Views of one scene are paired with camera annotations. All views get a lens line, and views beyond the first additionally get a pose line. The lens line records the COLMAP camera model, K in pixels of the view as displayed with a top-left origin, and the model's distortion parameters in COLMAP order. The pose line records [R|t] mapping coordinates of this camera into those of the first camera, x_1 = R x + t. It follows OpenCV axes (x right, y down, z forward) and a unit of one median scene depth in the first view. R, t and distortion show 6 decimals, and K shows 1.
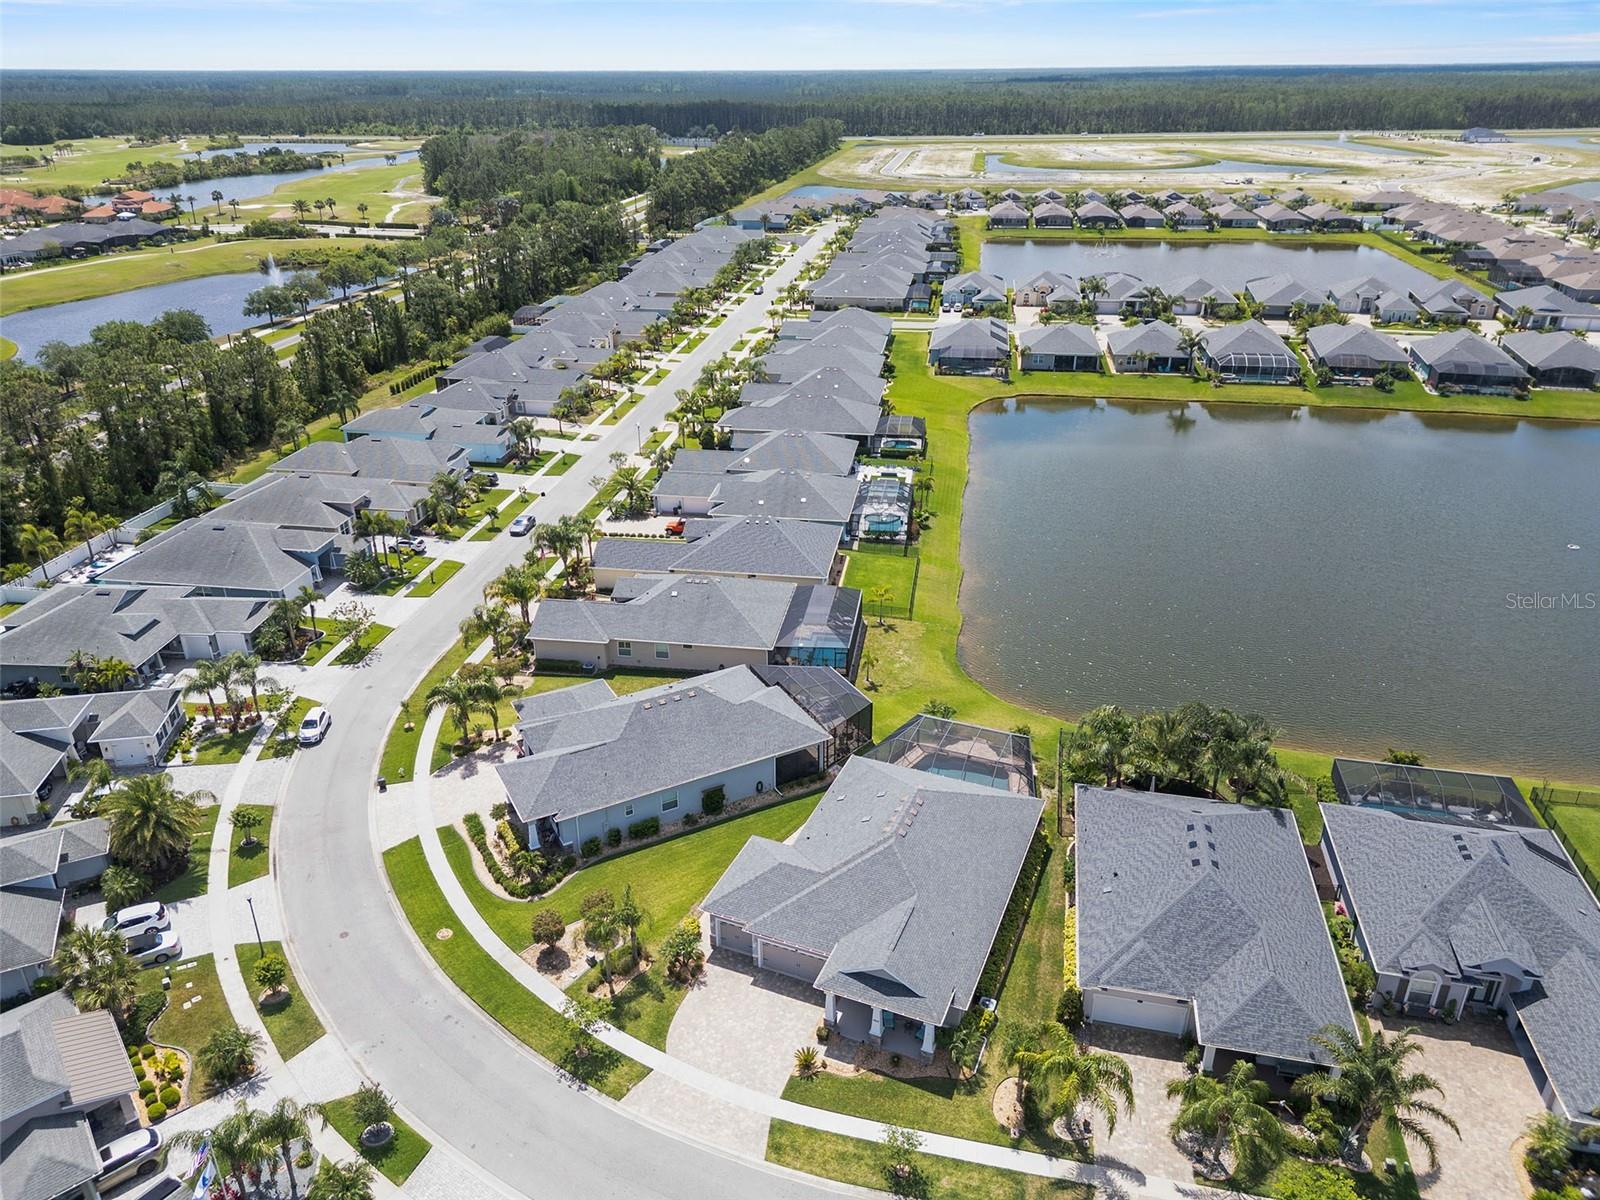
lens RADIAL K [[1120.0, 0, 800.0], [0, 1120.0, 600.0], [0, 0, 1]] dist [0.074024, -0.076598]
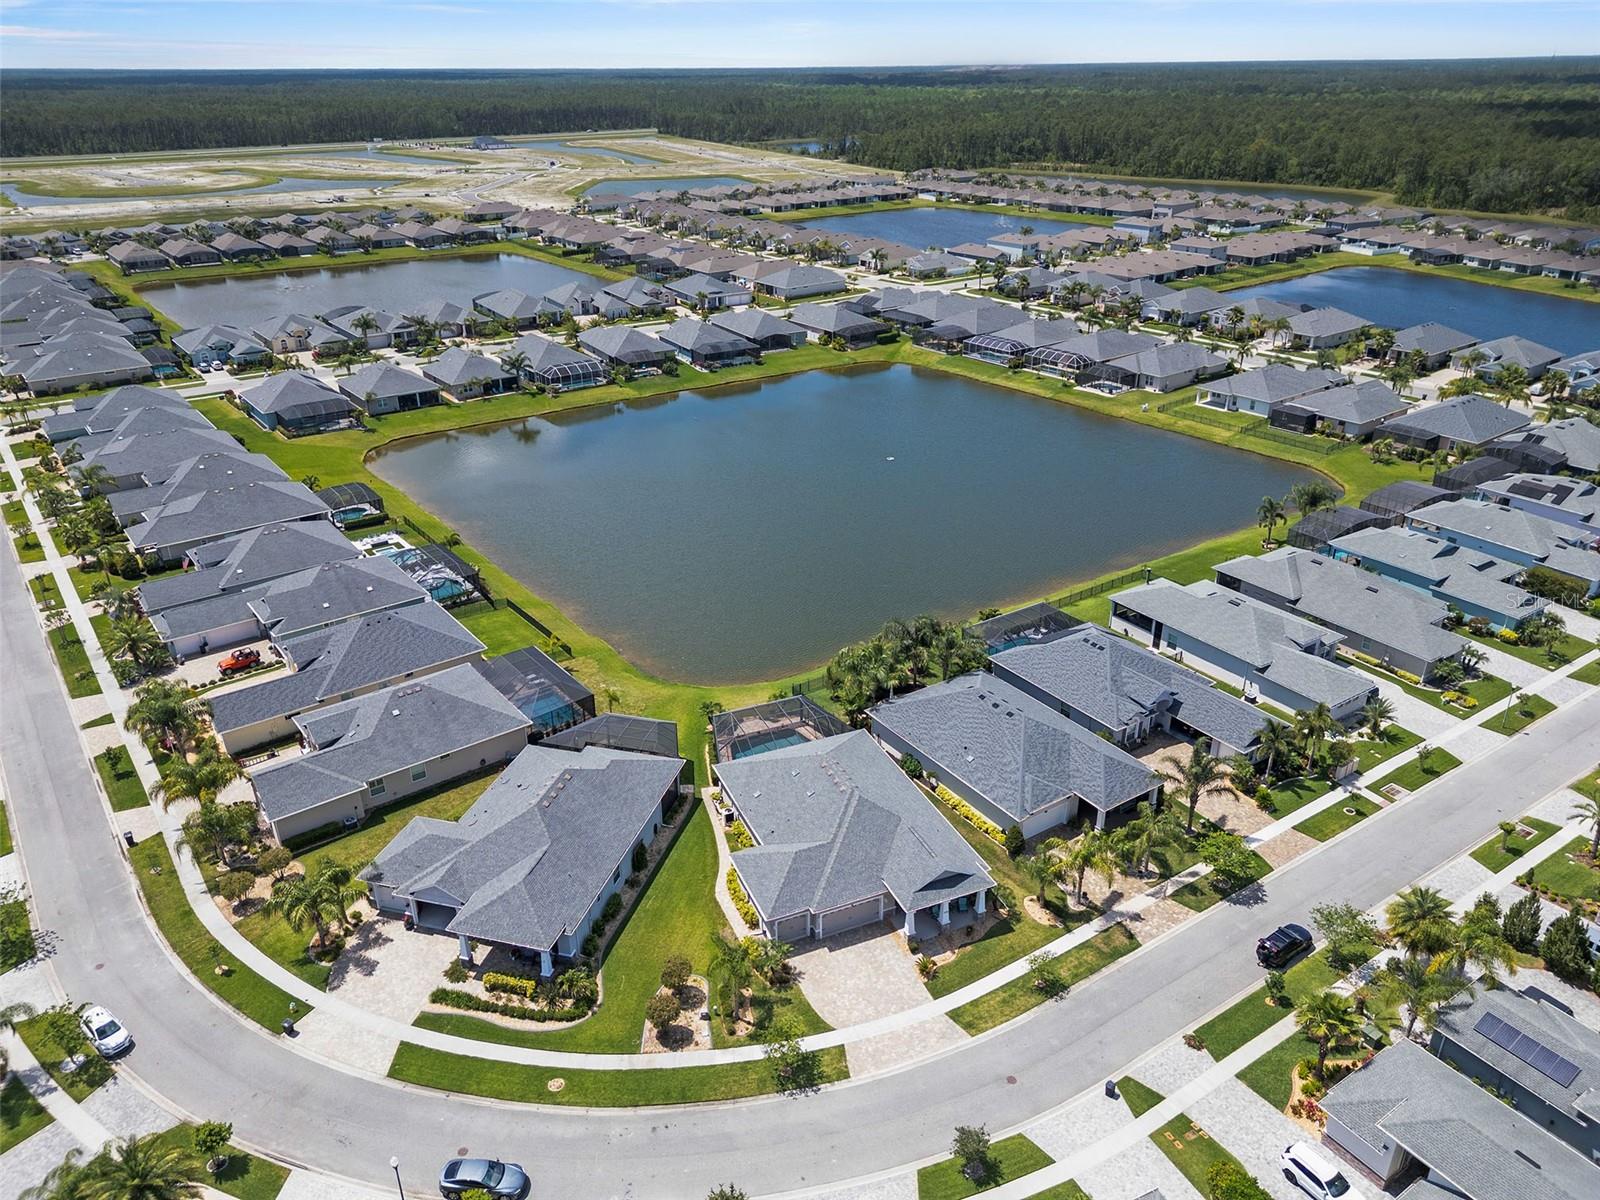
lens RADIAL K [[1120.0, 0, 800.0], [0, 1120.0, 600.0], [0, 0, 1]] dist [0.074024, -0.076598]
pose [[0.690352, -0.308931, 0.654199, -0.534648], [0.310602, 0.943231, 0.117652, -0.115133], [-0.653407, 0.121974, 0.747115, 0.070220]]
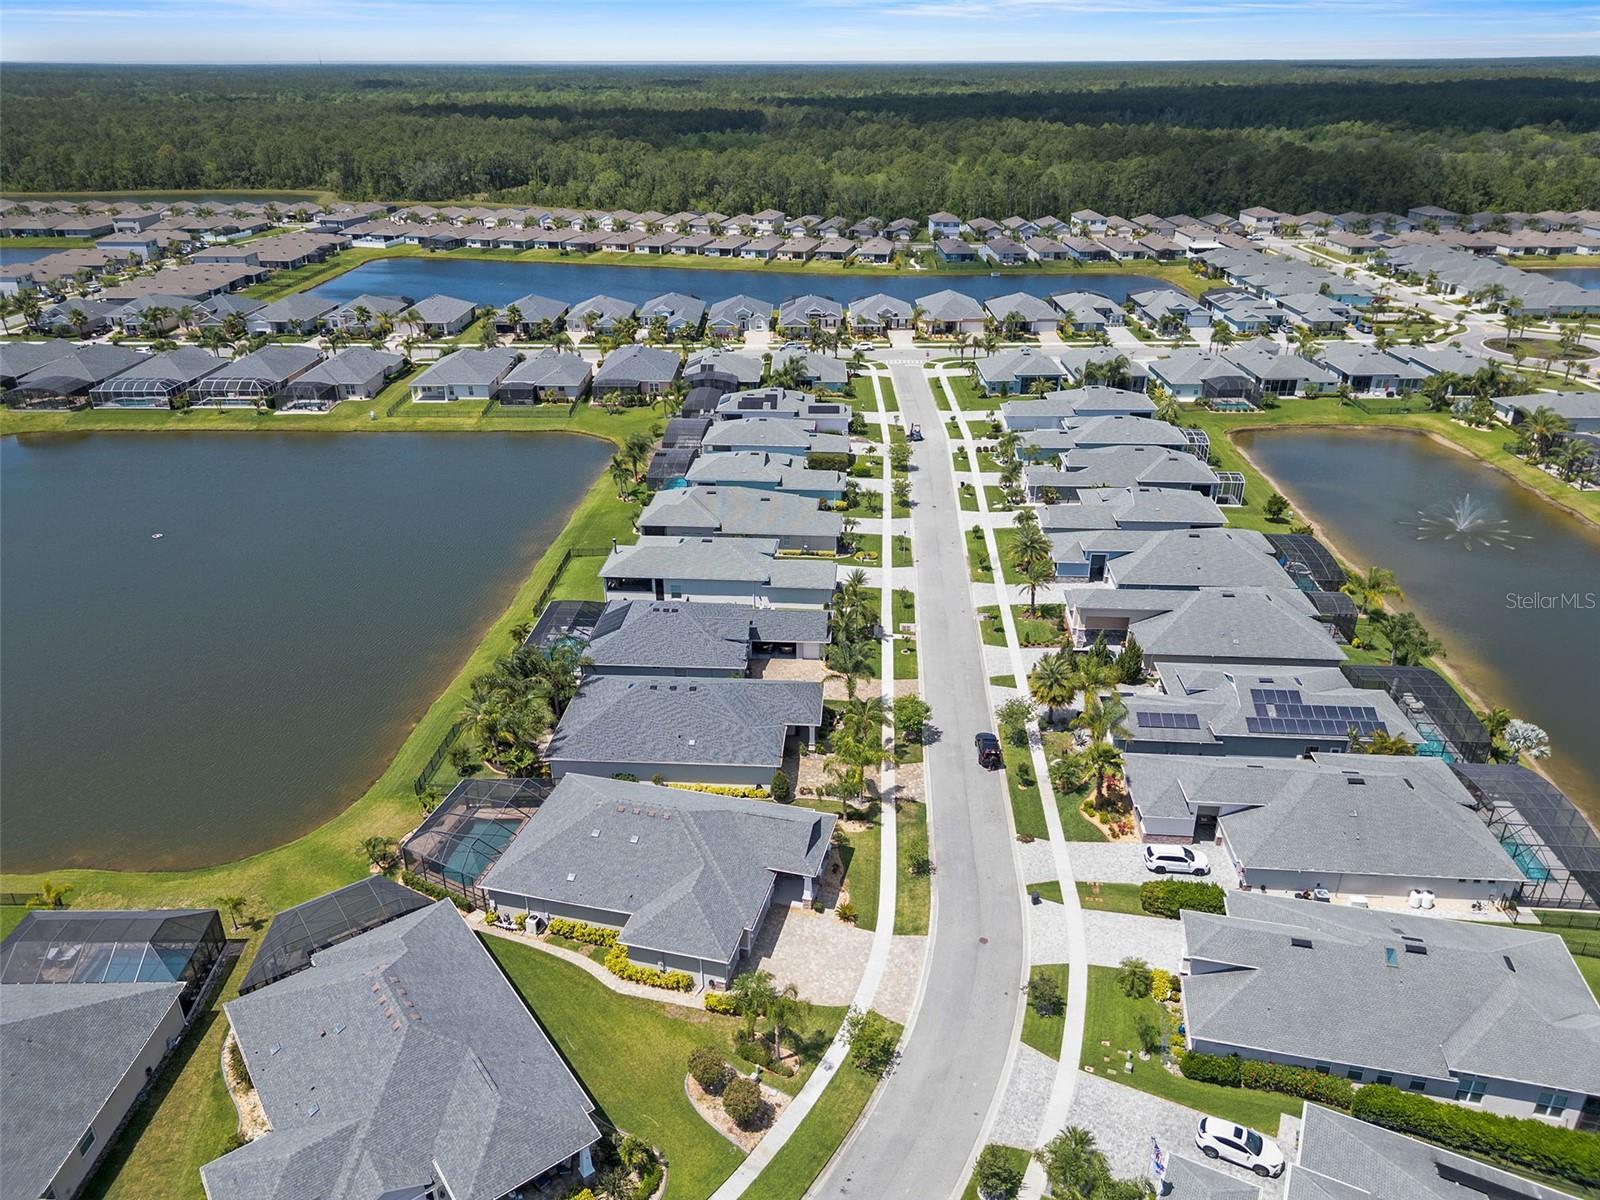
lens RADIAL K [[1100.5, 0, 800.0], [0, 1100.5, 600.0], [0, 0, 1]] dist [0.075070, -0.070848]
pose [[-0.145326, -0.425054, 0.893426, -0.672676], [0.425408, 0.788432, 0.444300, -0.327557], [-0.893257, 0.444639, 0.066242, 0.542991]]
